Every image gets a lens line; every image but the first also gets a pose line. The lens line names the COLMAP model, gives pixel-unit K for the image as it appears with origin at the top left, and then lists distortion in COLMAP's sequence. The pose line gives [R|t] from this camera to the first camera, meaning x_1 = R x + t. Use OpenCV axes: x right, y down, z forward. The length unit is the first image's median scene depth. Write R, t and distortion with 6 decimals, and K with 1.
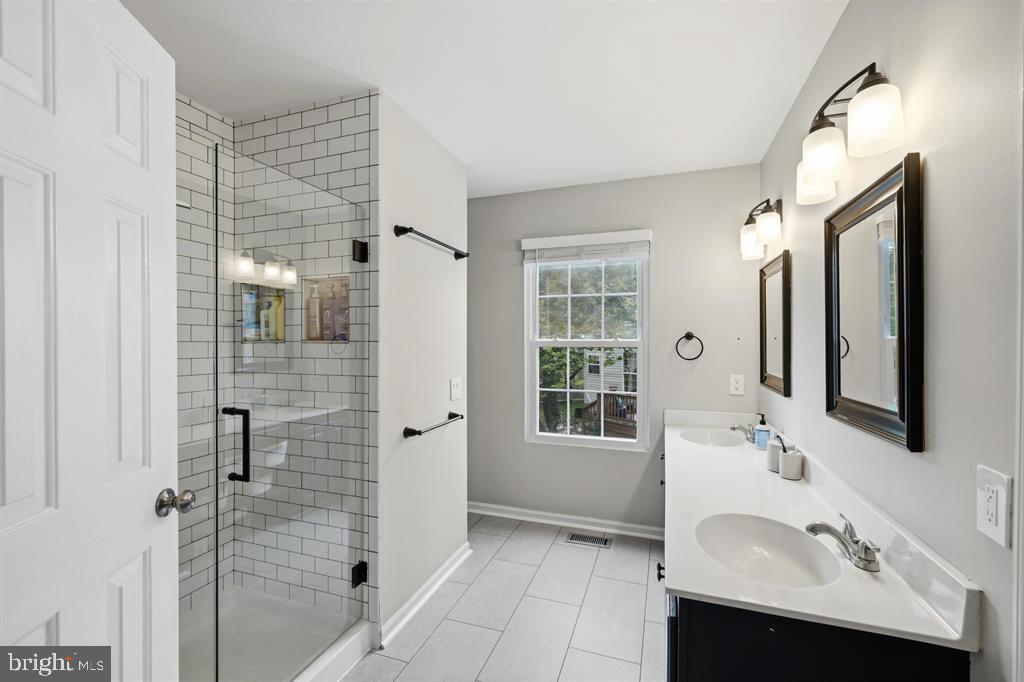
lens RADIAL K [[430.2, 0, 514.8], [0, 430.2, 342.7], [0, 0, 1]] dist [0.000721, -0.000176]
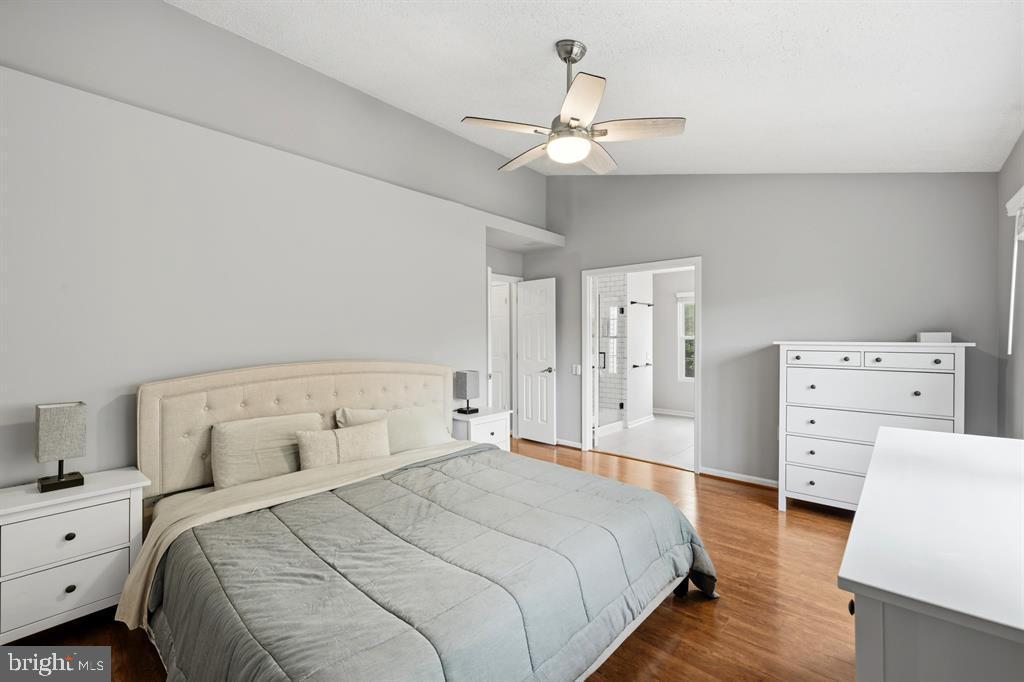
lens RADIAL K [[430.2, 0, 510.8], [0, 430.2, 338.3], [0, 0, 1]] dist [0.000721, -0.000176]
pose [[0.925052, 0.001941, -0.379834, 0.115554], [-0.000522, 0.999992, 0.003839, -0.008642], [0.379839, -0.003353, 0.925047, -2.371503]]
